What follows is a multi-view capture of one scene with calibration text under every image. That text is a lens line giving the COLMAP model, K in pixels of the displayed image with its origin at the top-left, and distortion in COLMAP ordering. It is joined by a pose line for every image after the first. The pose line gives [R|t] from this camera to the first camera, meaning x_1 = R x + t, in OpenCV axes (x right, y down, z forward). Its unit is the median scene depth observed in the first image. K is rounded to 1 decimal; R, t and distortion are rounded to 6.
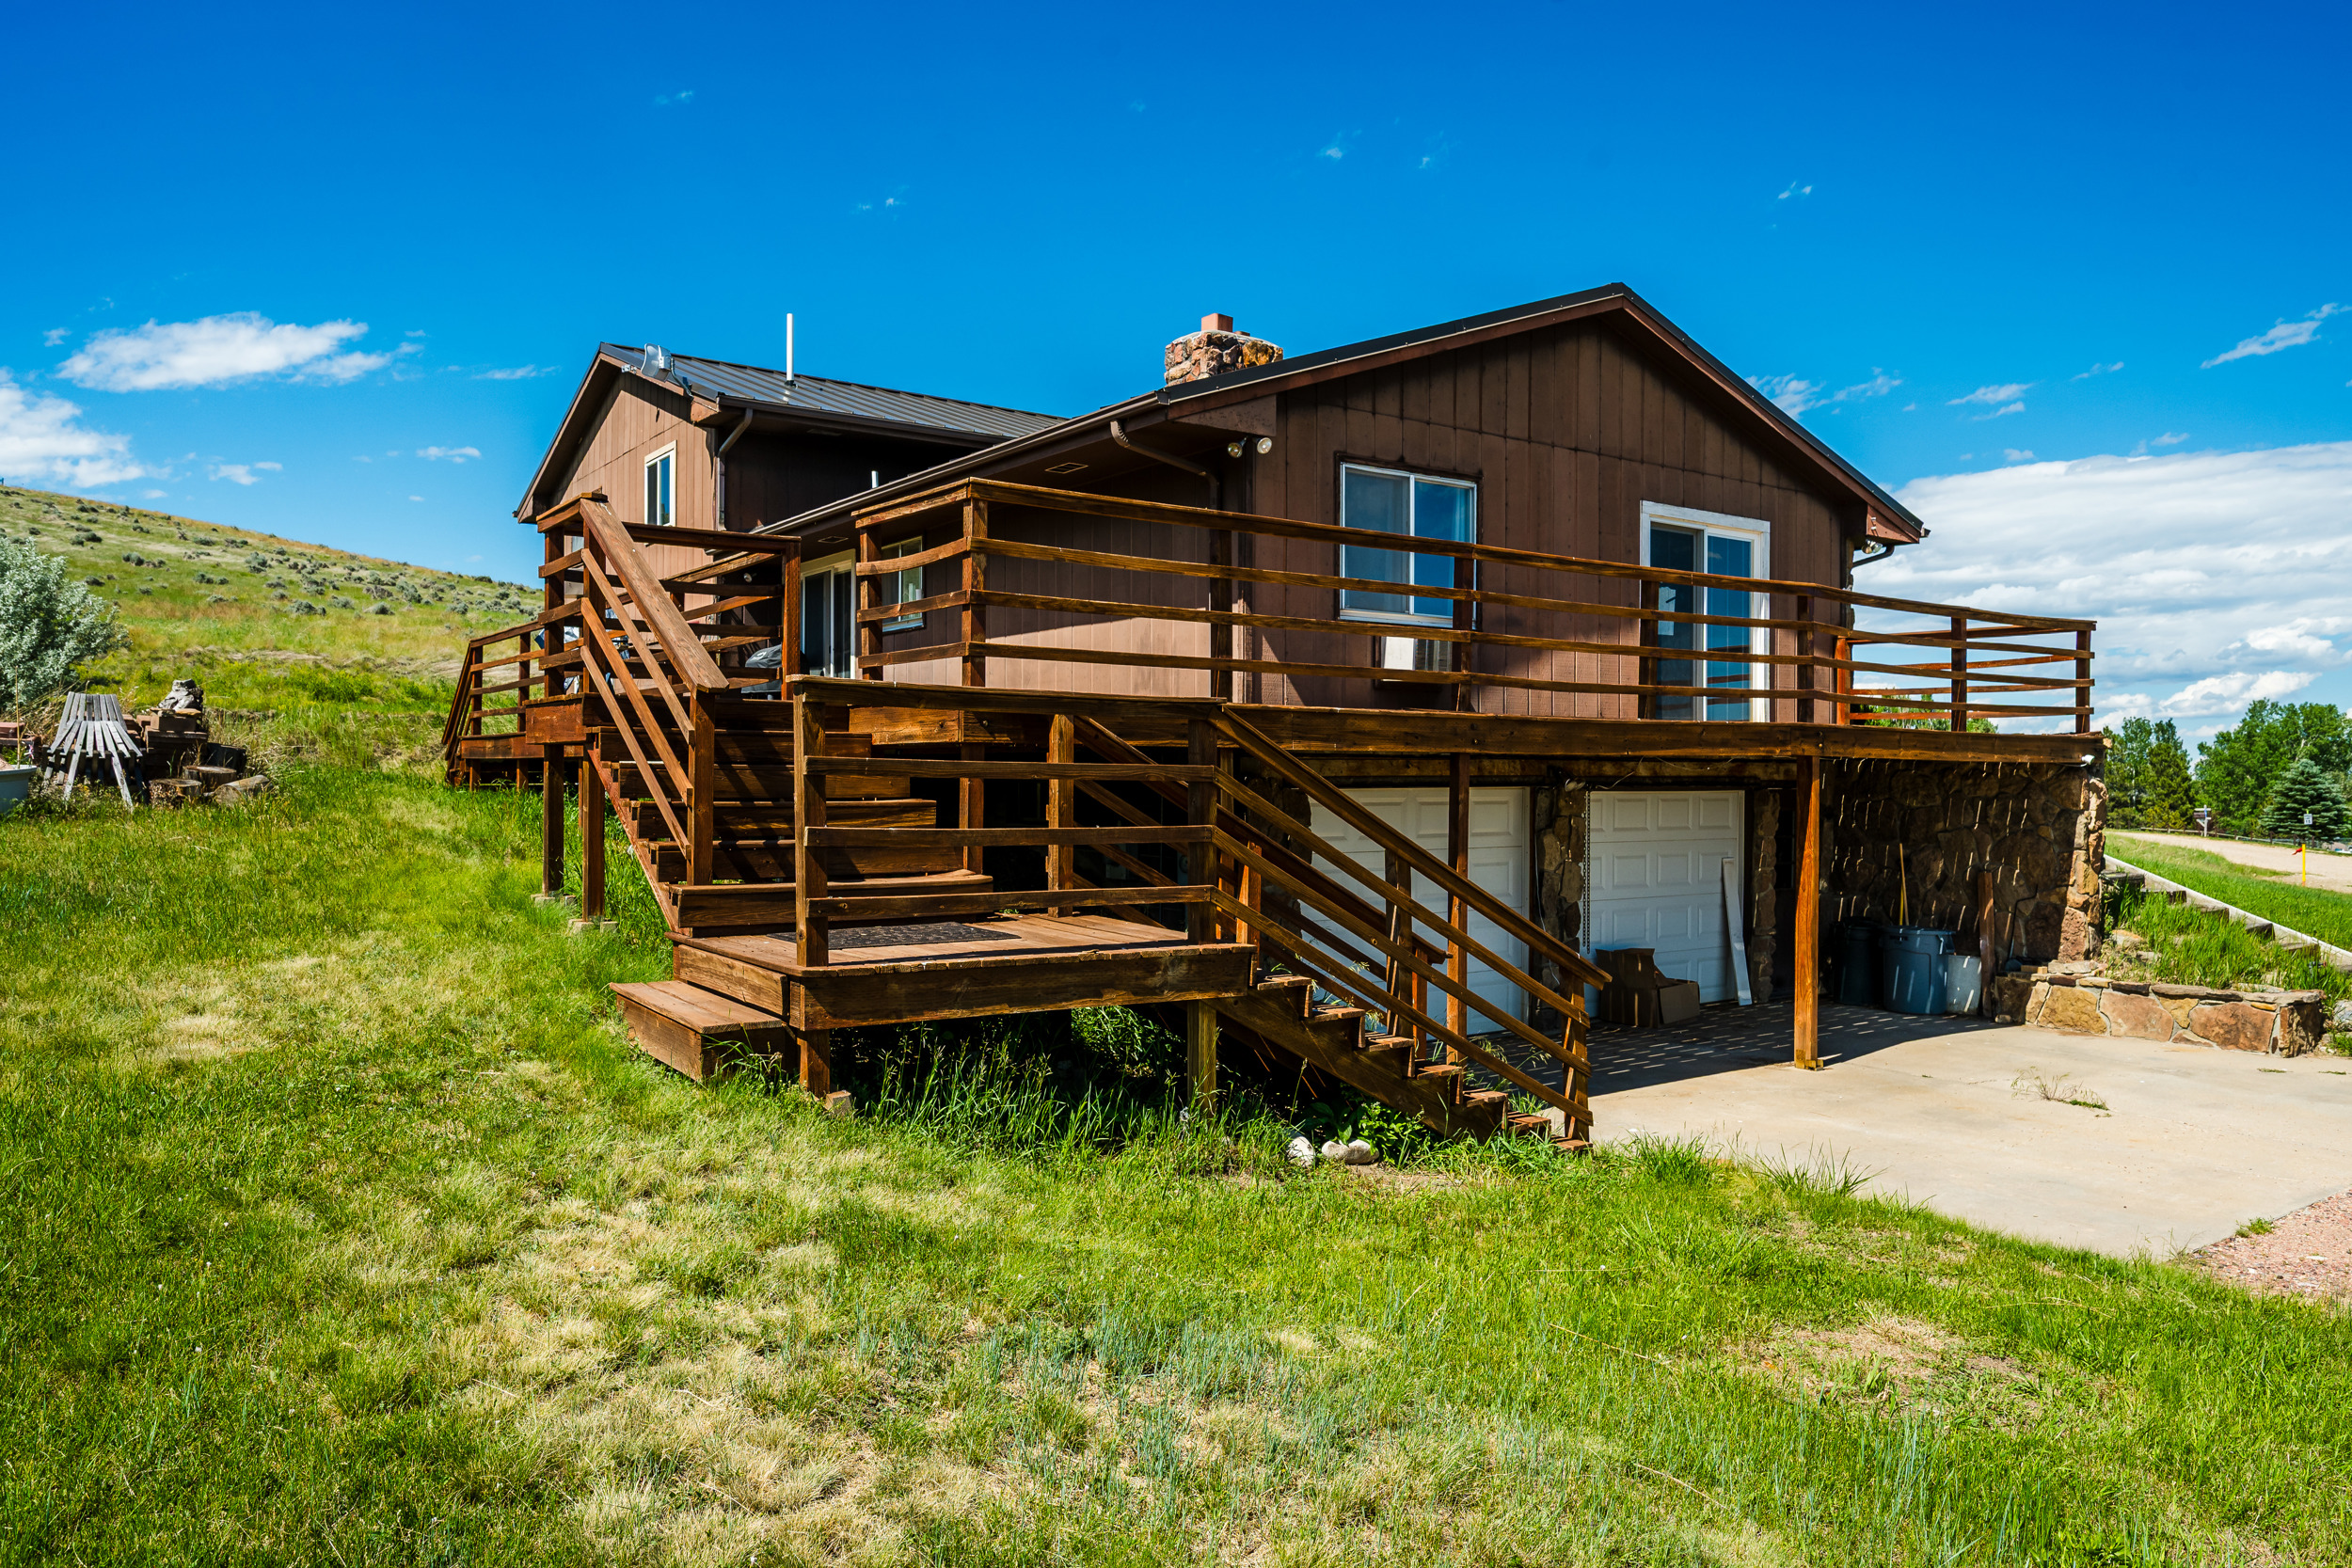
lens RADIAL K [[1605.7, 0, 1176.0], [0, 1605.7, 784.0], [0, 0, 1]] dist [-0.002413, -0.002540]
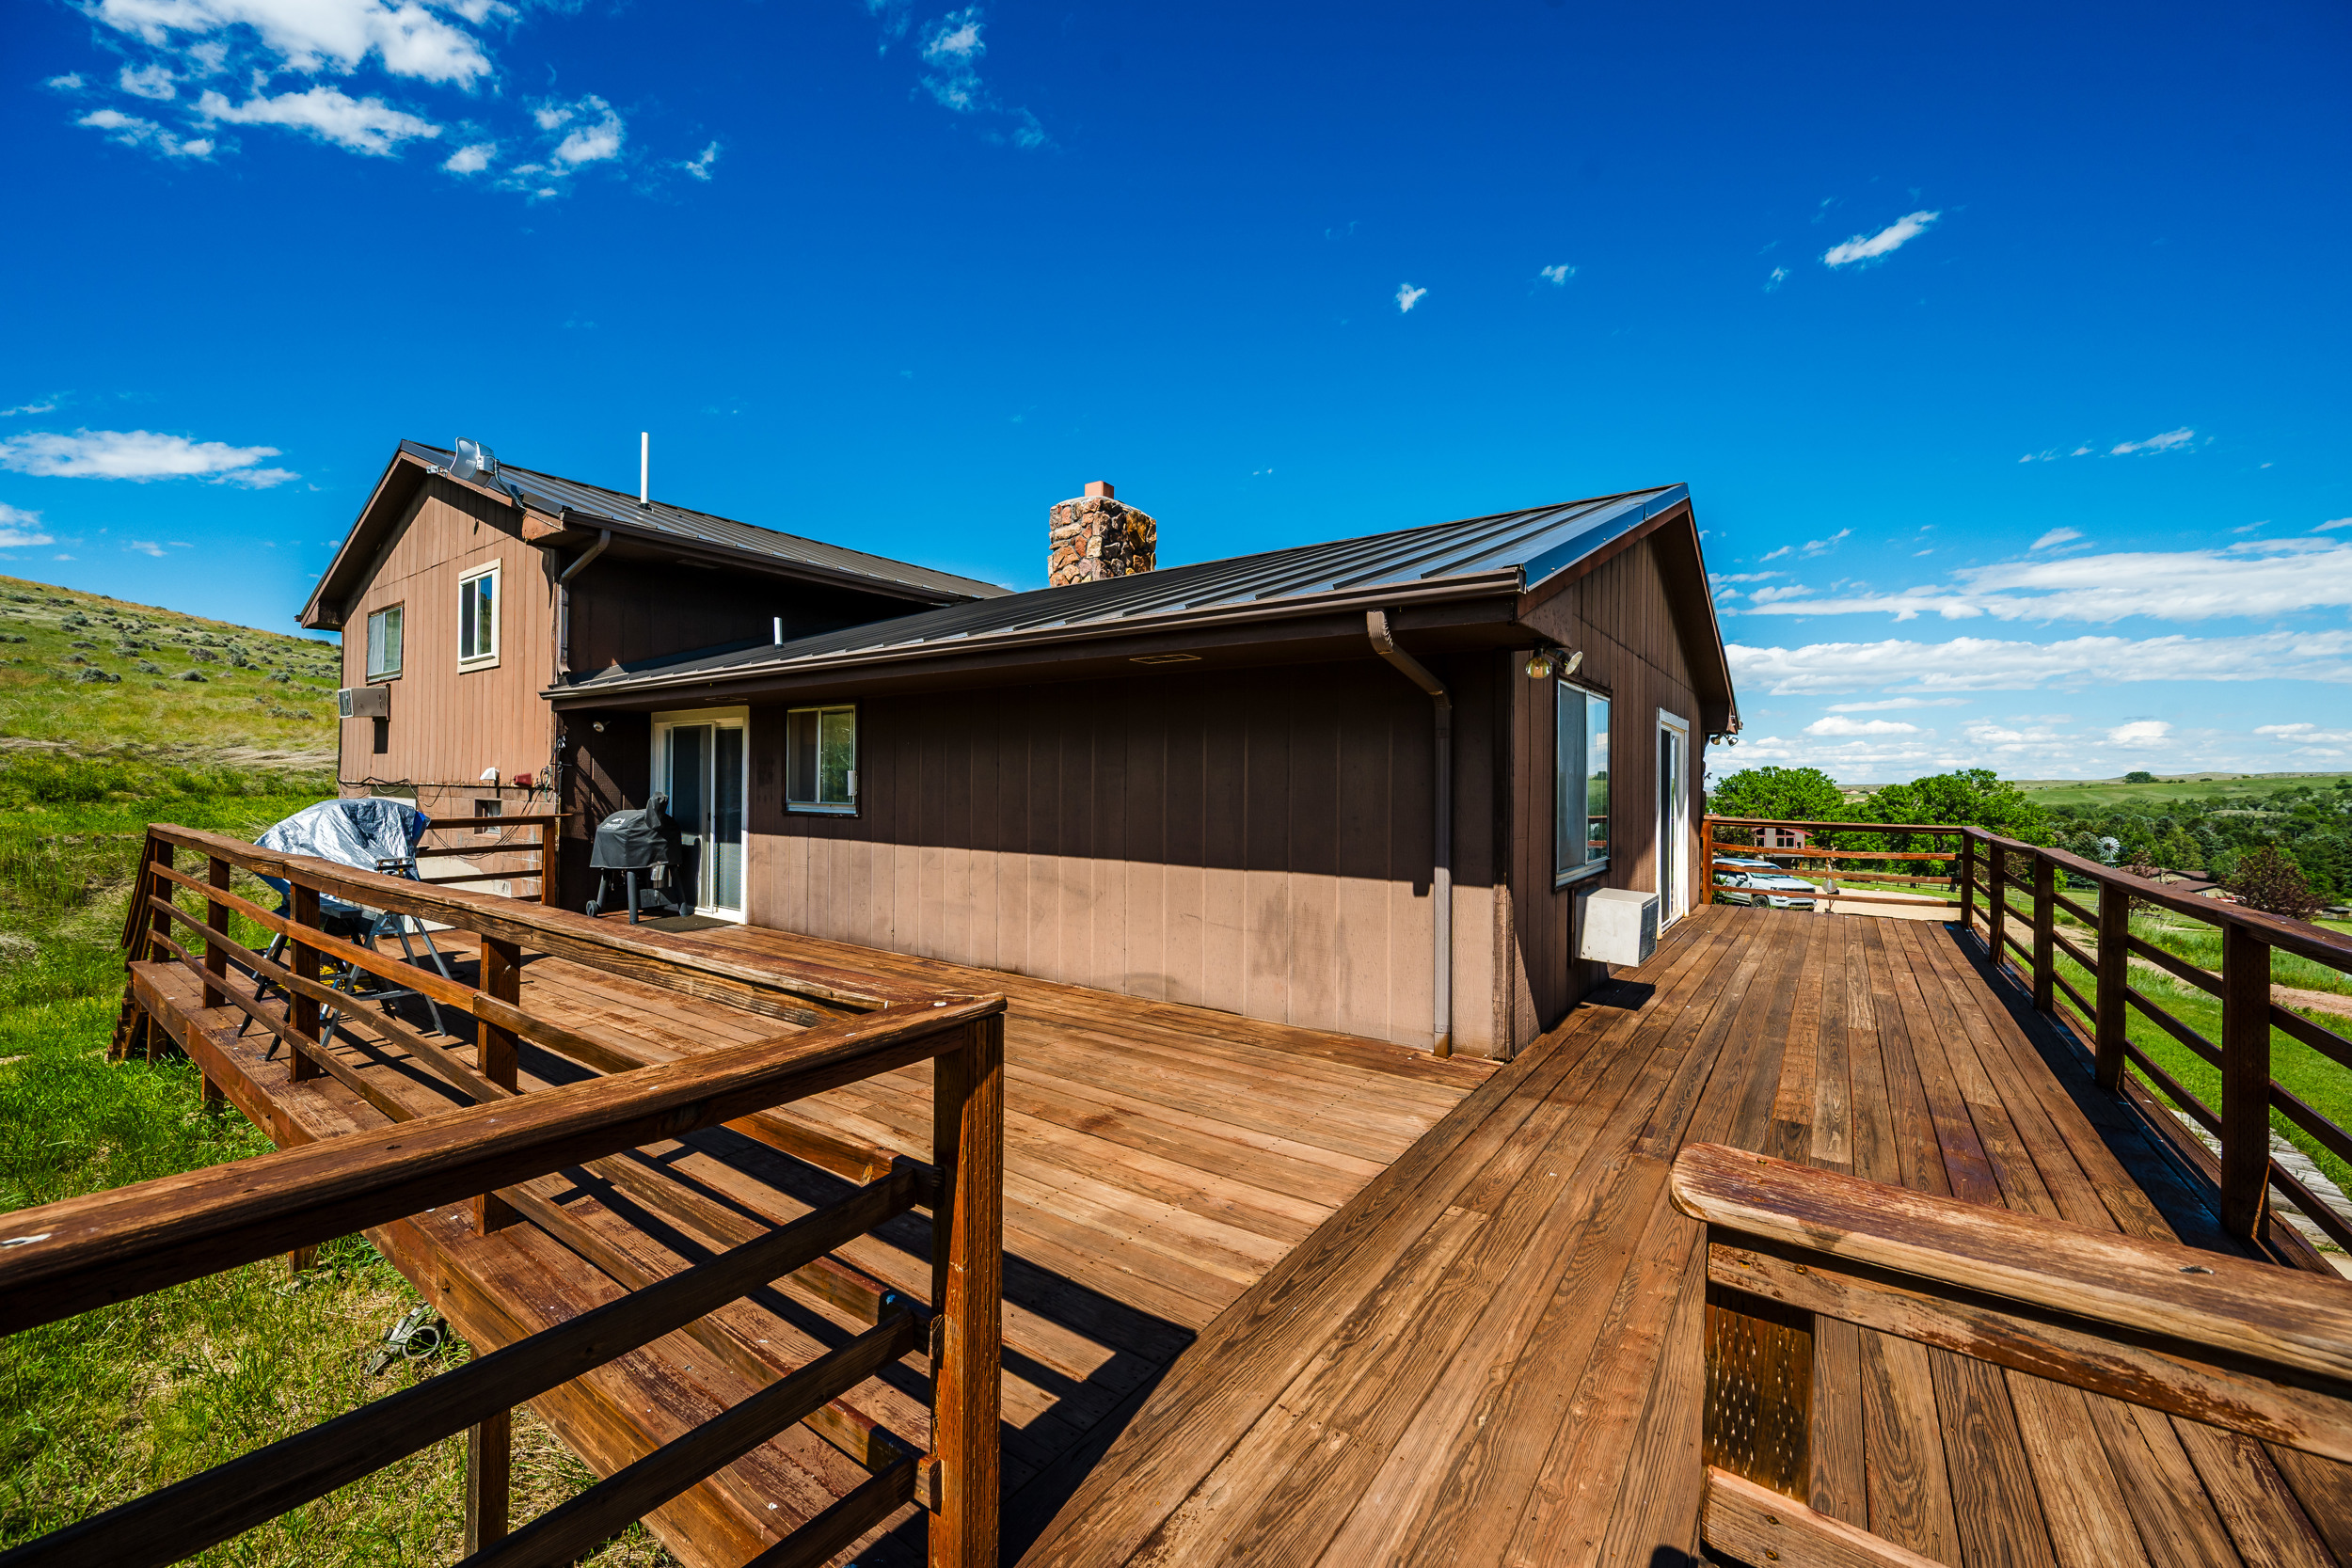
lens RADIAL K [[915.2, 0, 1172.4], [0, 915.2, 778.0], [0, 0, 1]] dist [-0.000191, -0.000163]
pose [[0.945497, 0.004450, 0.325600, -0.081236], [-0.003895, 0.999990, -0.002358, -0.060296], [-0.325607, 0.000961, 0.945505, 0.261165]]
